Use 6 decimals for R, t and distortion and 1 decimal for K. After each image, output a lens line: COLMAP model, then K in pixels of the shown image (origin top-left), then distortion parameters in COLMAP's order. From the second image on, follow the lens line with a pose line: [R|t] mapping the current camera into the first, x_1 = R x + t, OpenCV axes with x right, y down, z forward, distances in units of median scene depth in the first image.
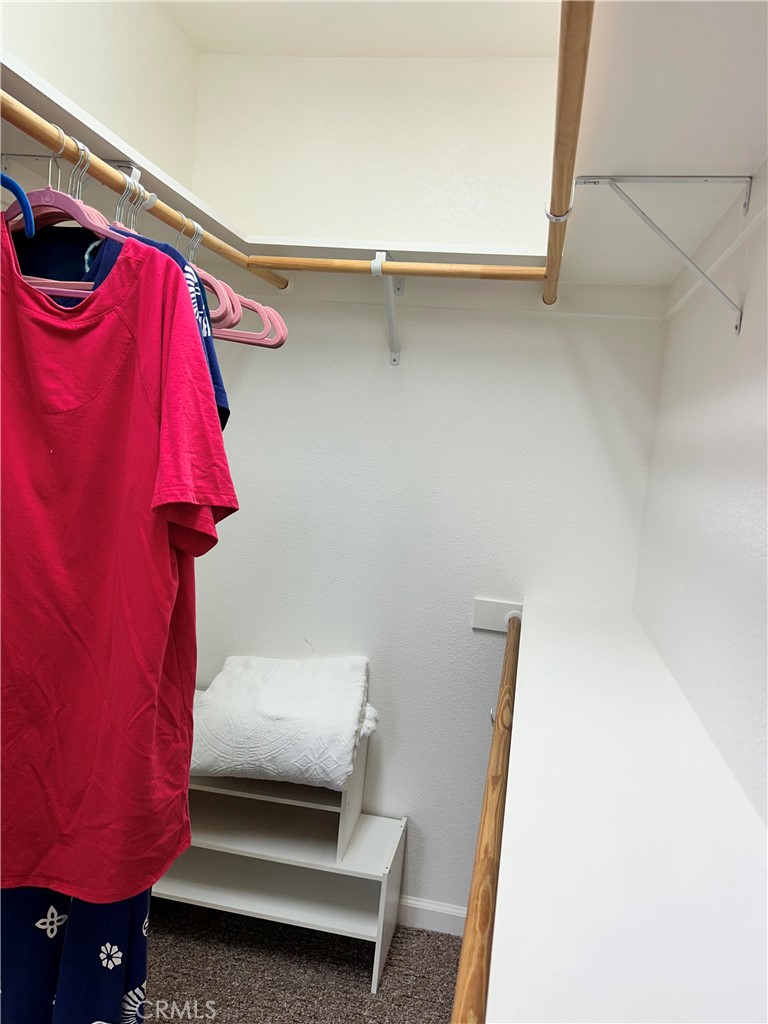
lens RADIAL K [[771.4, 0, 384.0], [0, 771.4, 512.0], [0, 0, 1]] dist [0.035948, -0.050062]
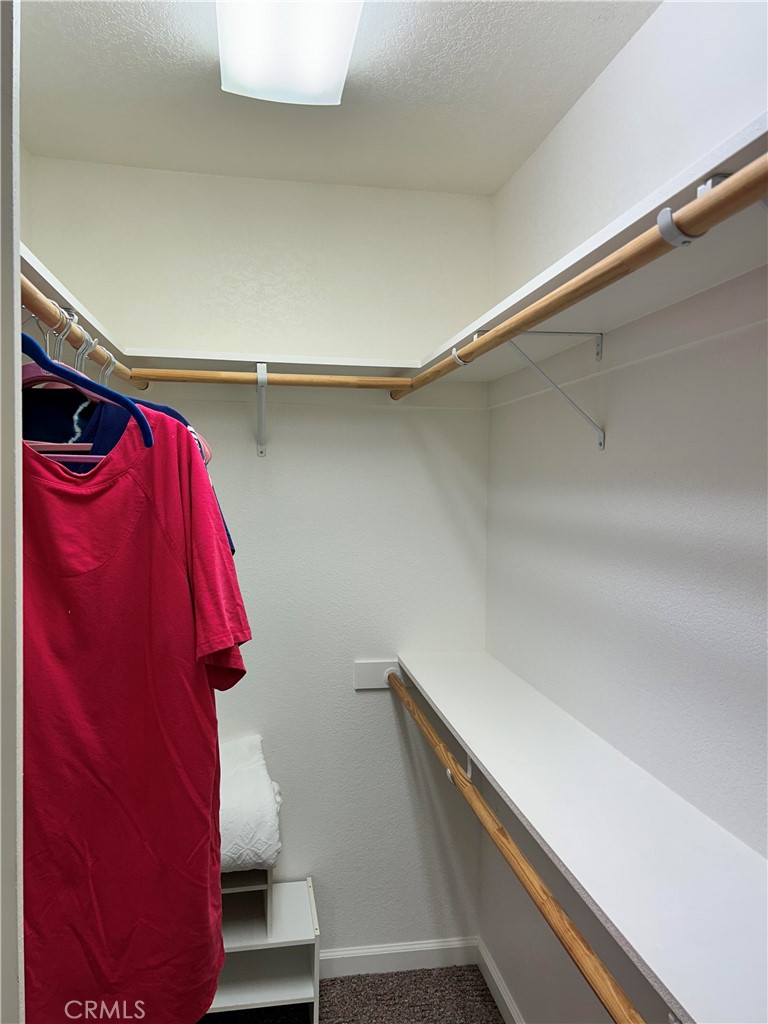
lens RADIAL K [[771.4, 0, 384.0], [0, 771.4, 512.0], [0, 0, 1]] dist [0.035948, -0.050062]
pose [[0.931670, -0.092996, 0.351201, -0.384564], [0.104004, 0.994498, -0.012565, -0.151662], [-0.348100, 0.048233, 0.936216, -0.107171]]
